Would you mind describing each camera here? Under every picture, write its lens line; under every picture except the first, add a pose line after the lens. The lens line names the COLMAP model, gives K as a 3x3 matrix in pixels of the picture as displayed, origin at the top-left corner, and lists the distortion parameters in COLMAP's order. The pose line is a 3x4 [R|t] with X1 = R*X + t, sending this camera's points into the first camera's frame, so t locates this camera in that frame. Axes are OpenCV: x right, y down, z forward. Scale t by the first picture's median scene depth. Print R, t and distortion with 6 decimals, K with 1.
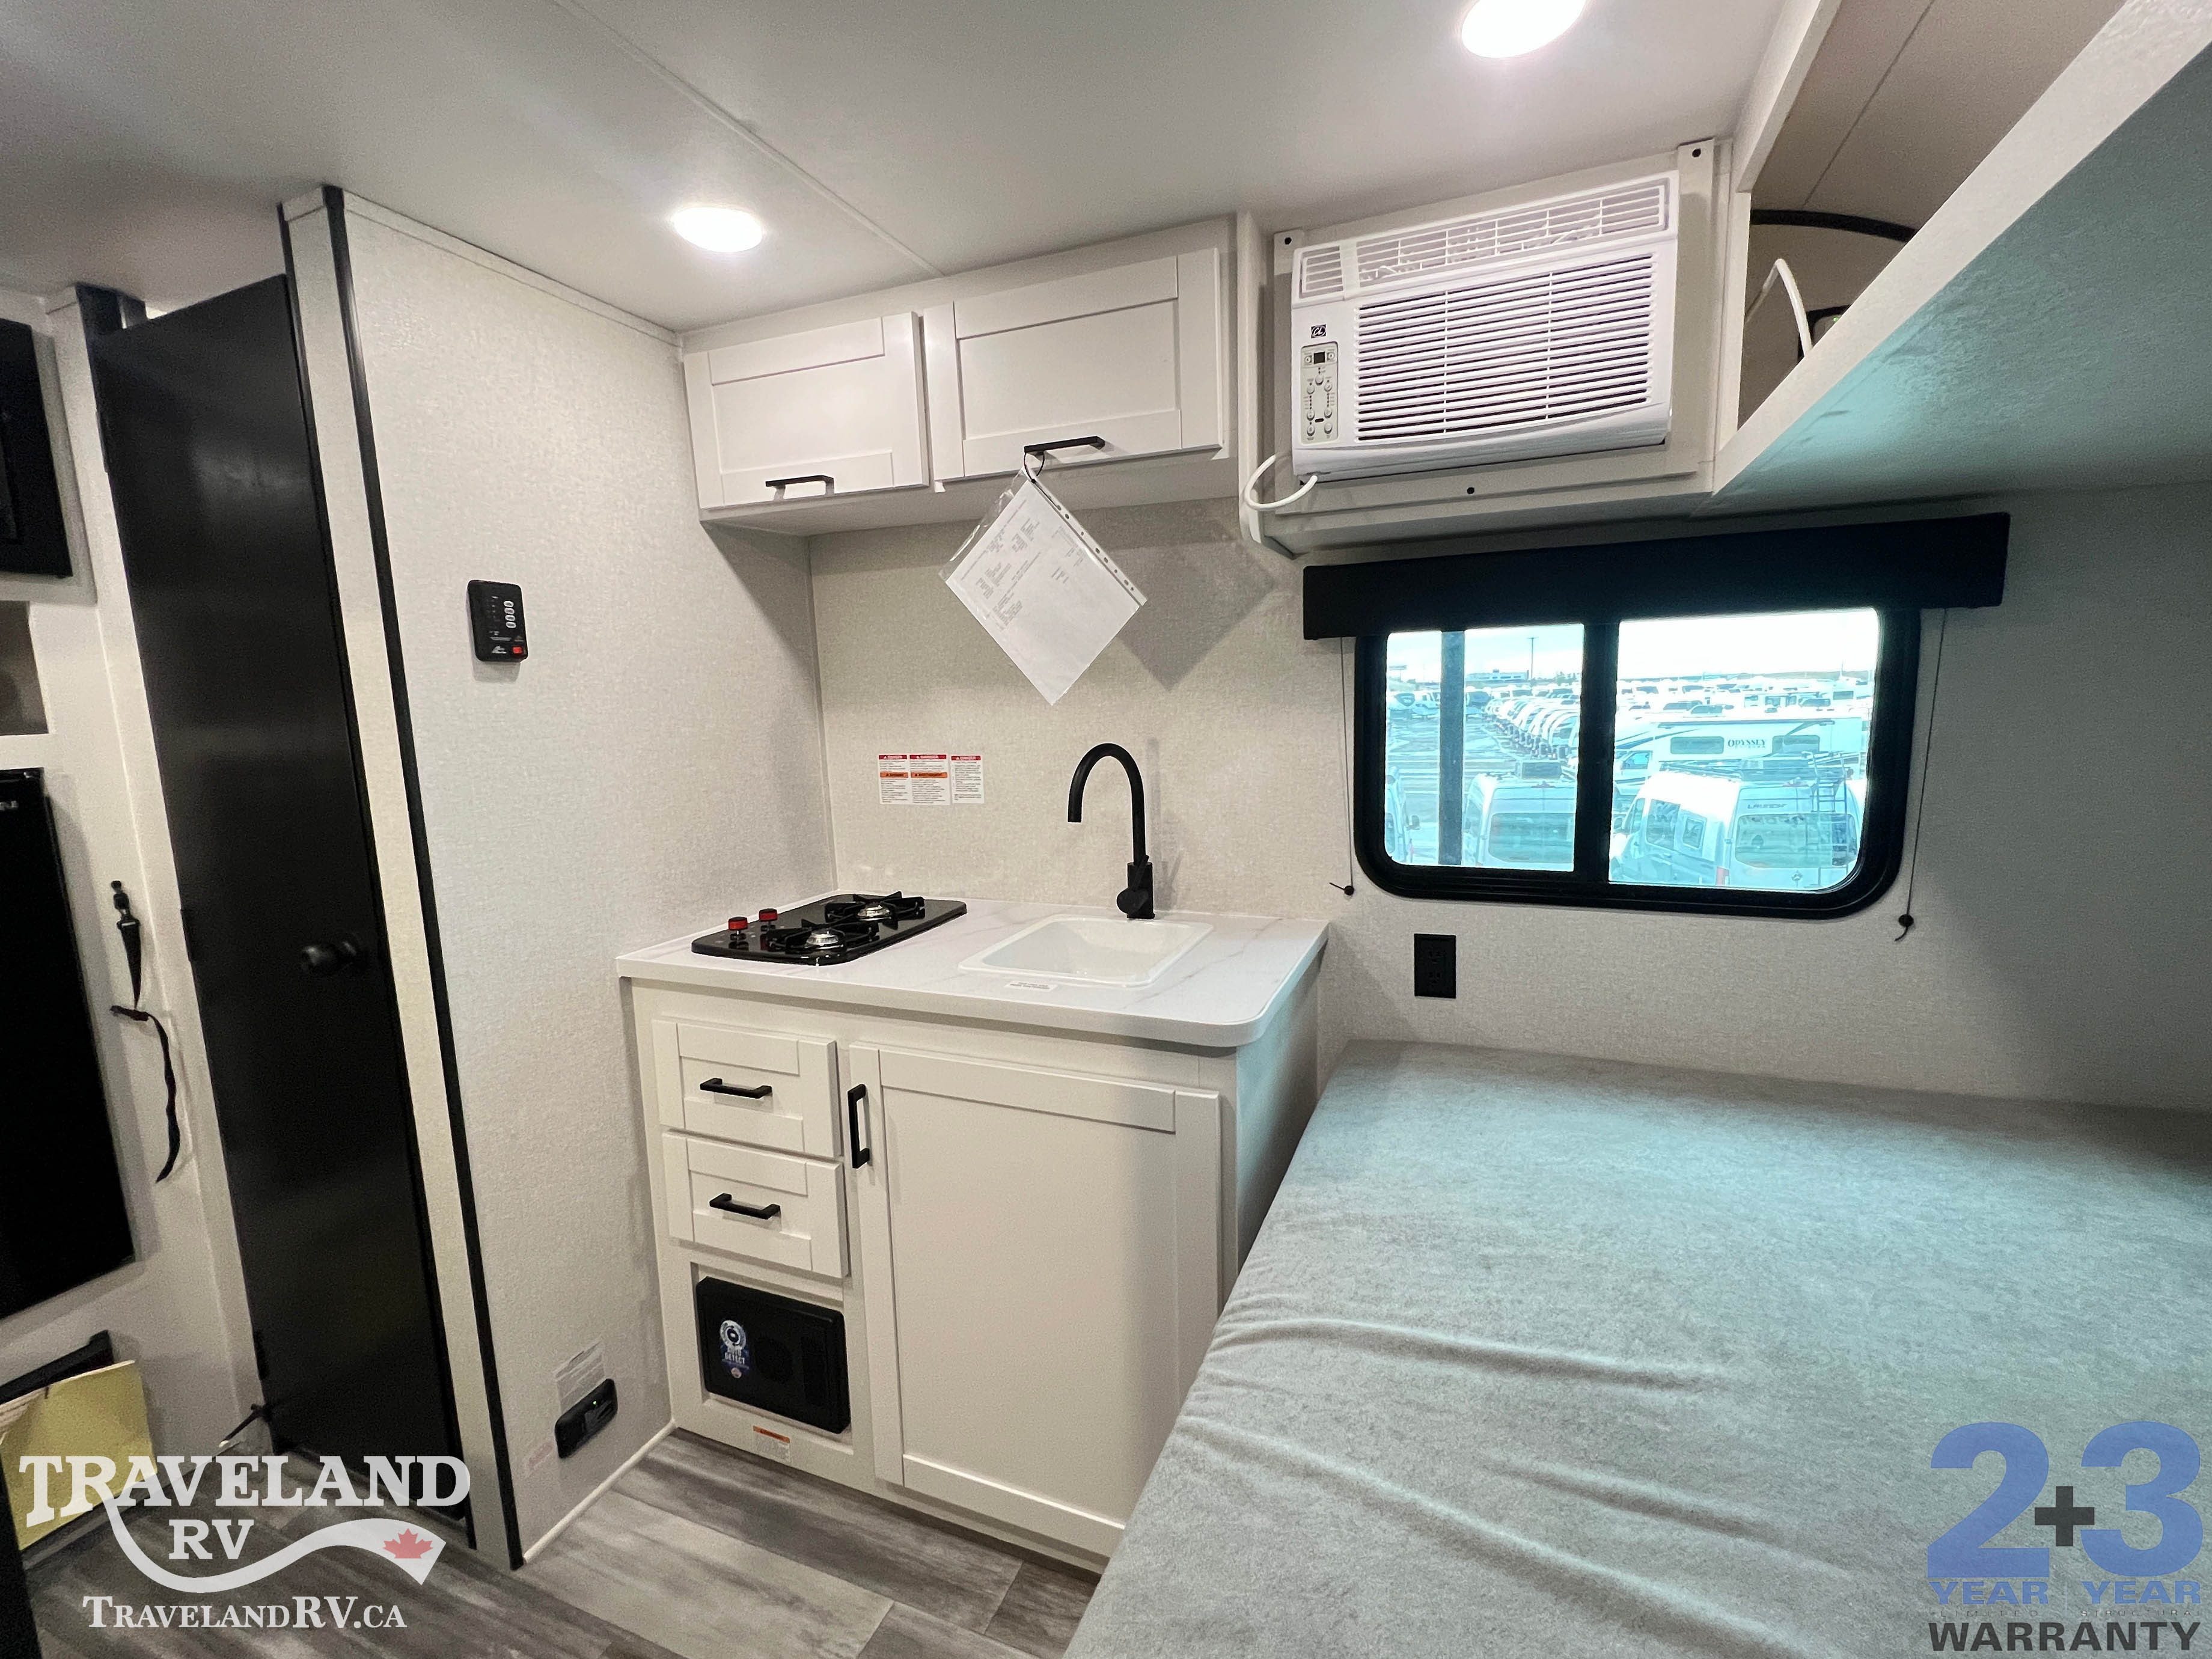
lens RADIAL K [[964.7, 0, 1101.4], [0, 964.7, 825.8], [0, 0, 1]] dist [-0.000669, 0.001439]
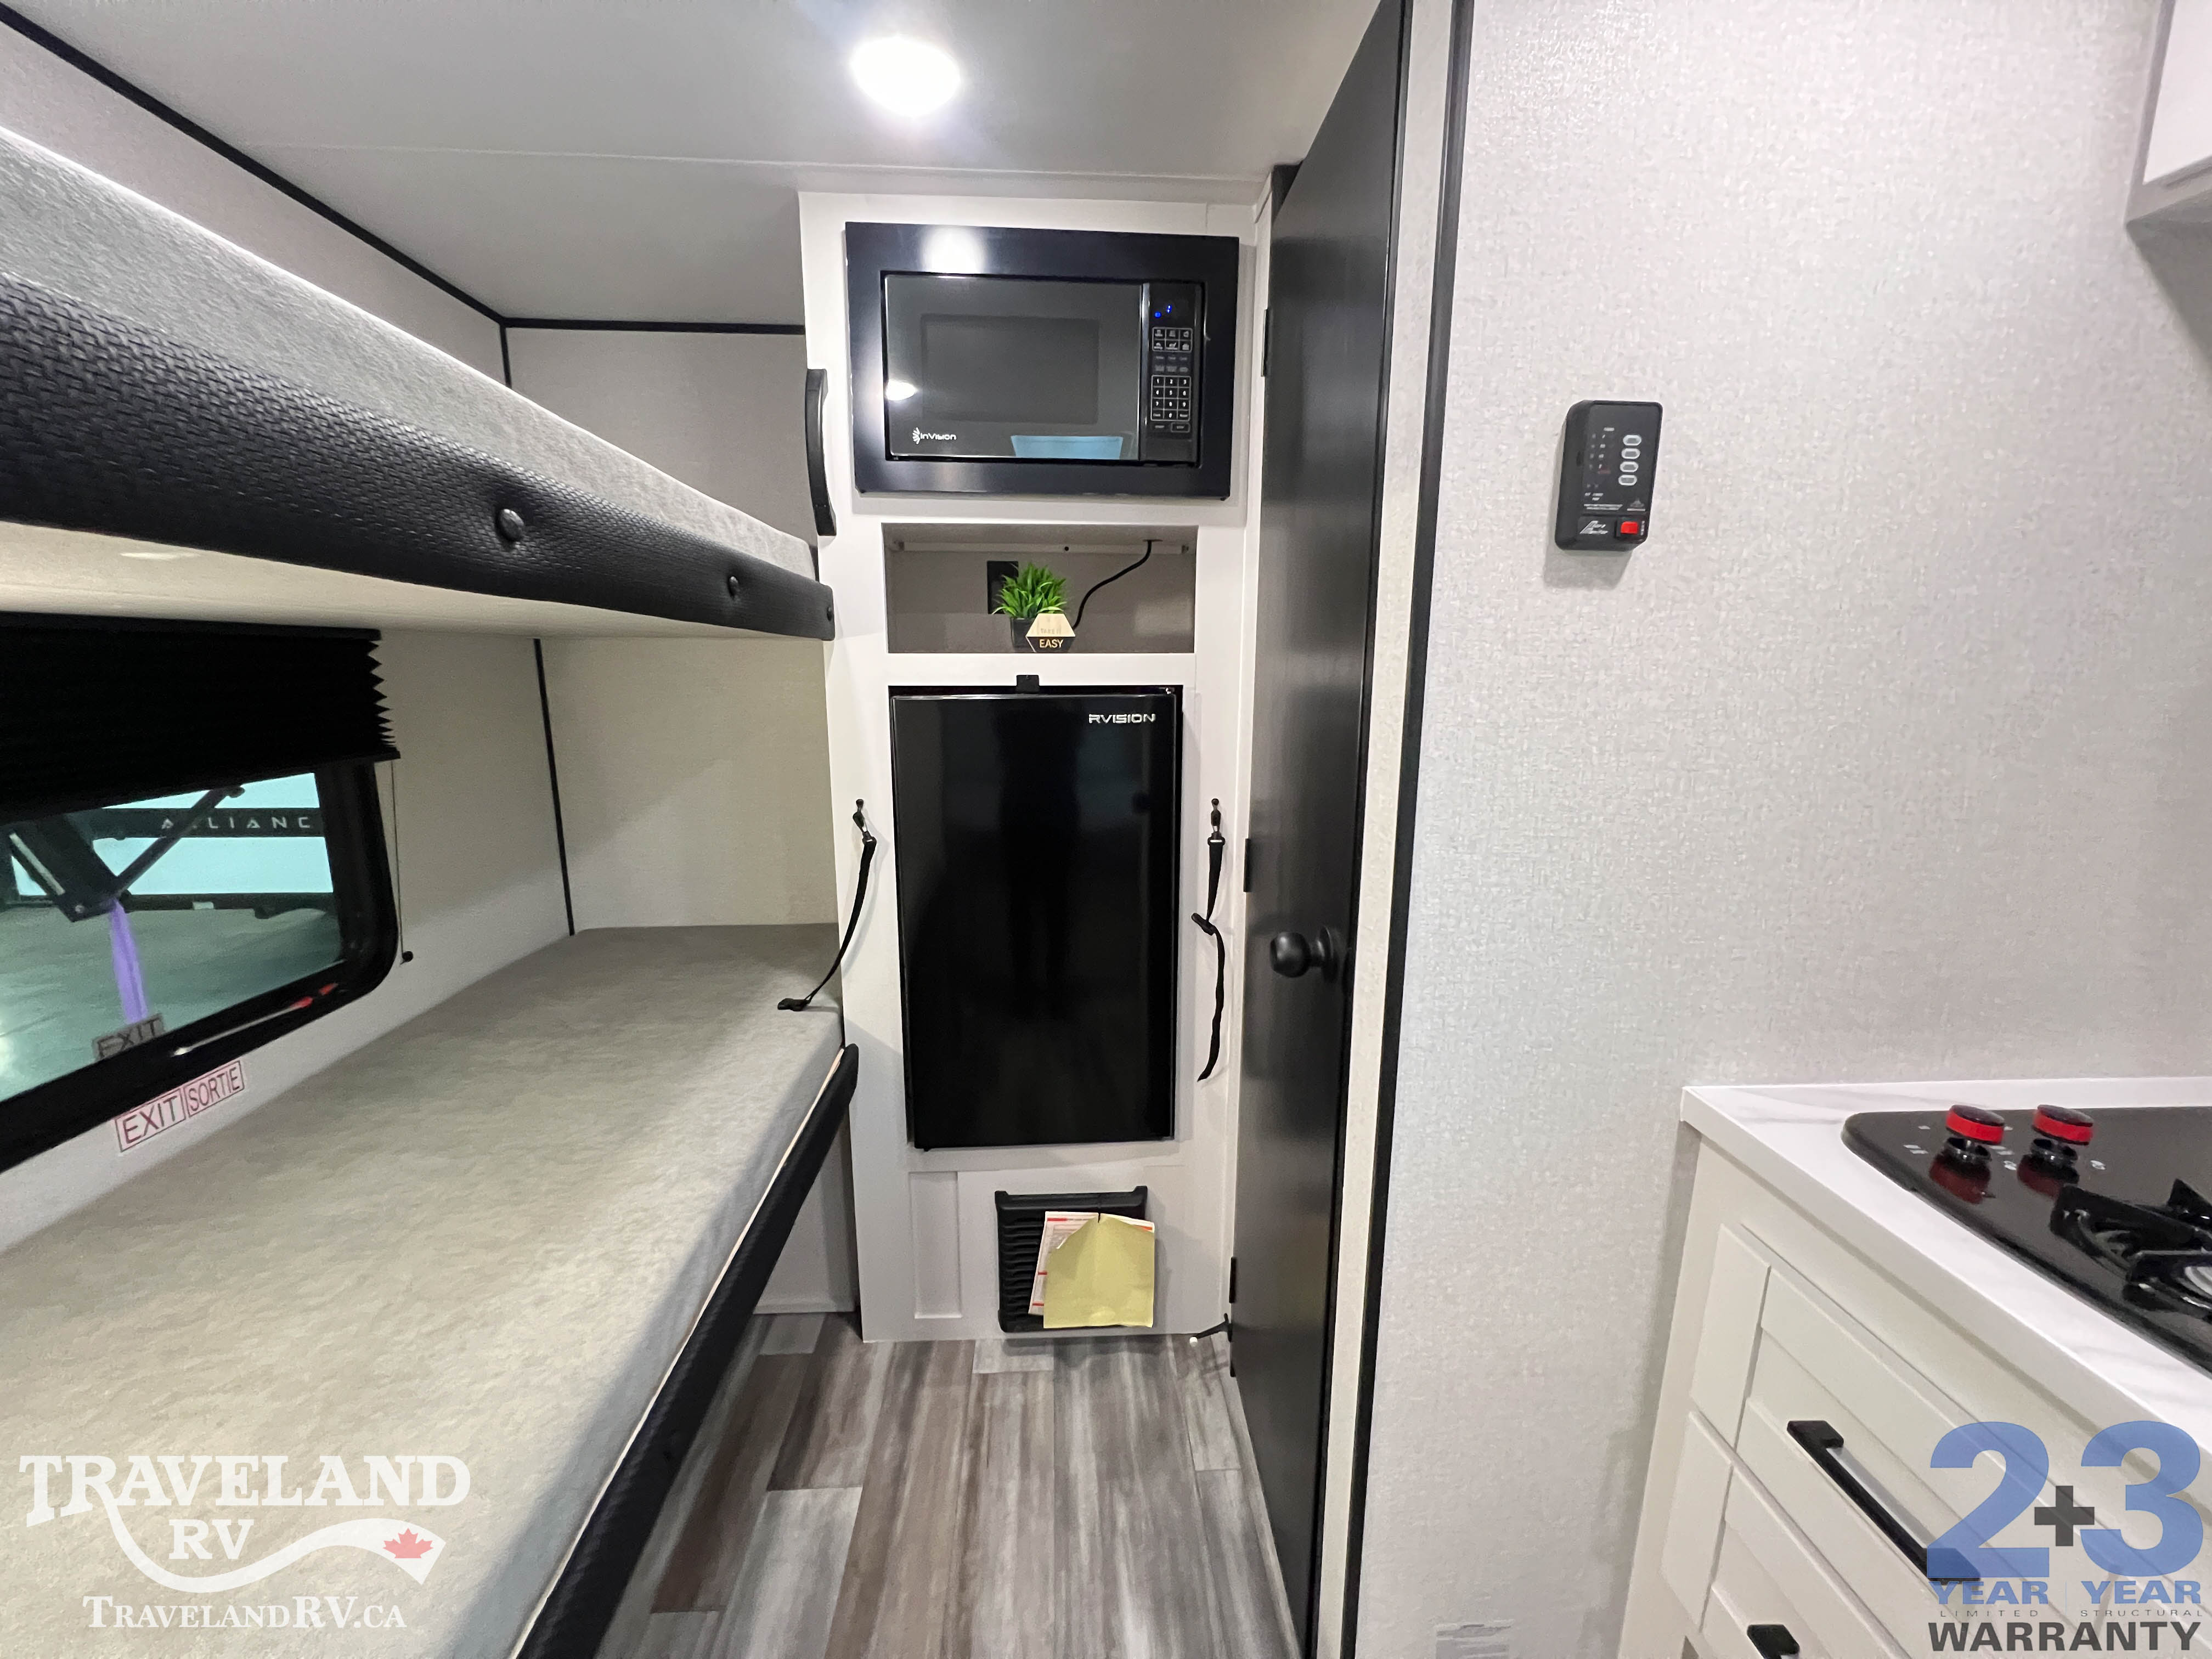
lens RADIAL K [[881.2, 0, 1101.3], [0, 881.2, 827.1], [0, 0, 1]] dist [-0.001158, 0.000458]
pose [[0.432615, 0.206348, -0.877647, -0.236008], [-0.141793, 0.976914, 0.159794, -0.047805], [0.890359, 0.055315, 0.451886, 0.468351]]
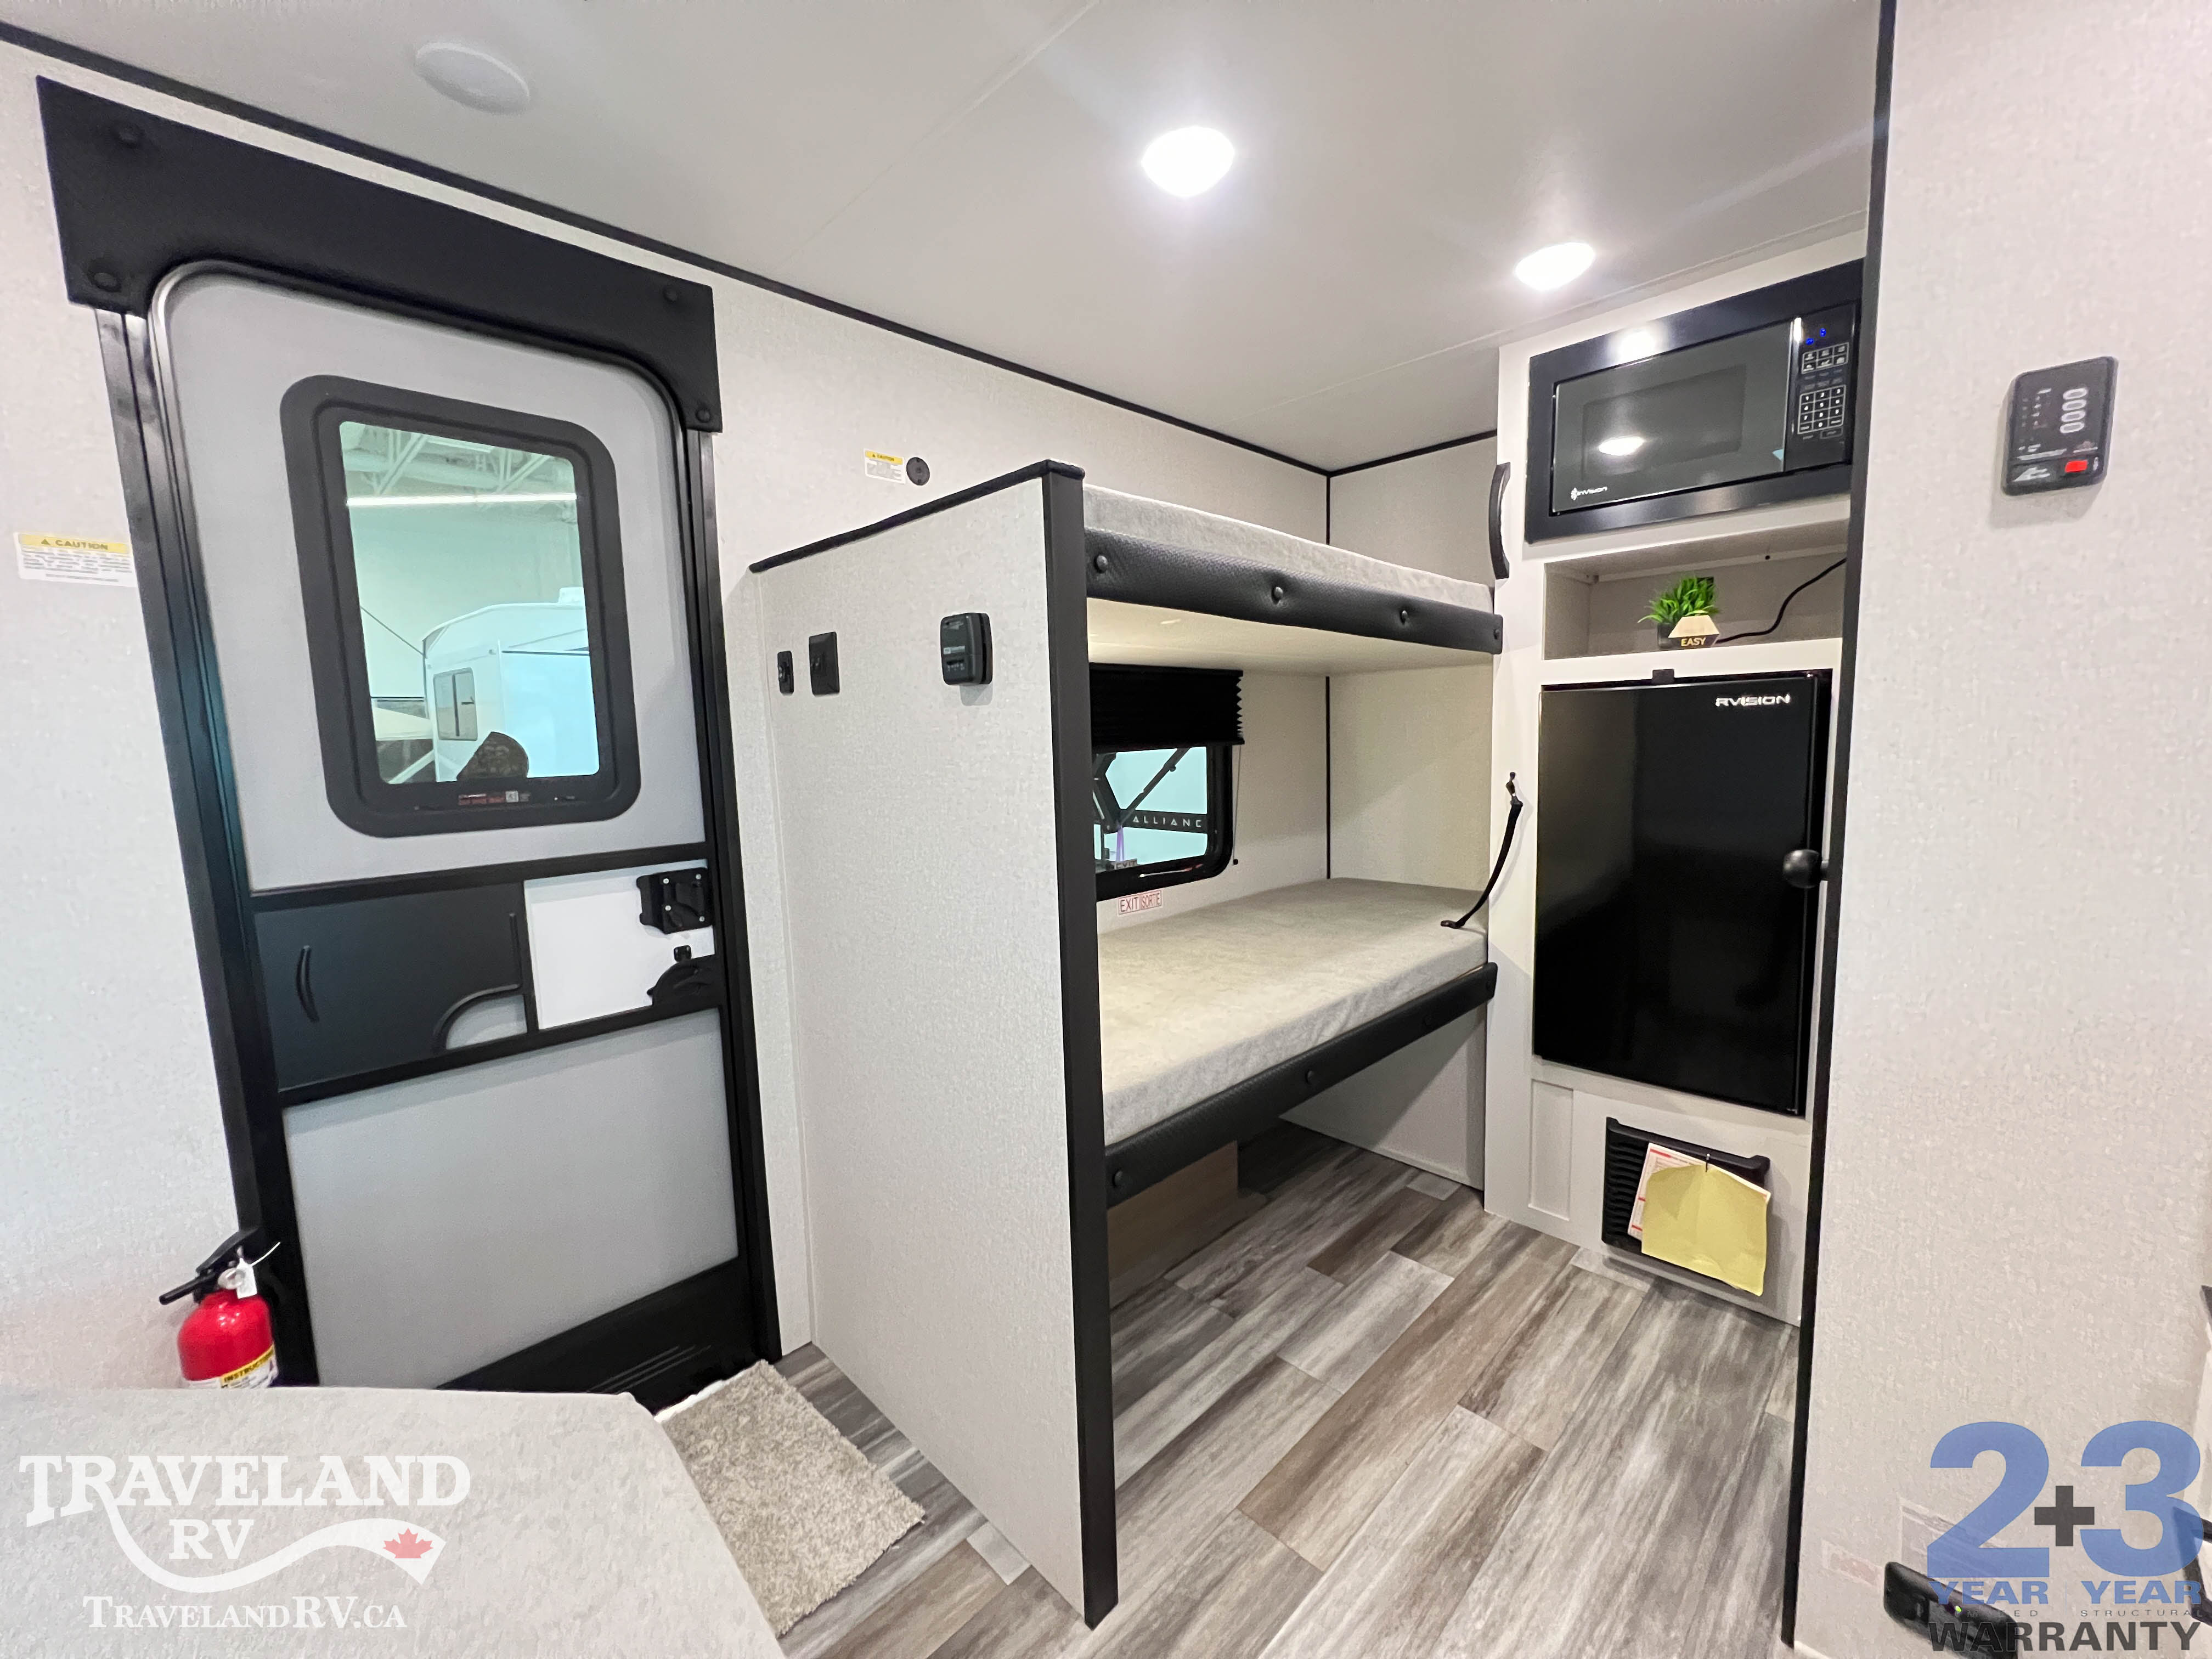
lens RADIAL K [[881.2, 0, 1102.5], [0, 881.2, 826.7], [0, 0, 1]] dist [-0.001158, 0.000458]
pose [[-0.389646, 0.147596, -0.909061, 0.191075], [-0.083622, 0.977327, 0.194522, -0.007850], [0.917161, 0.151812, -0.368469, 0.601627]]
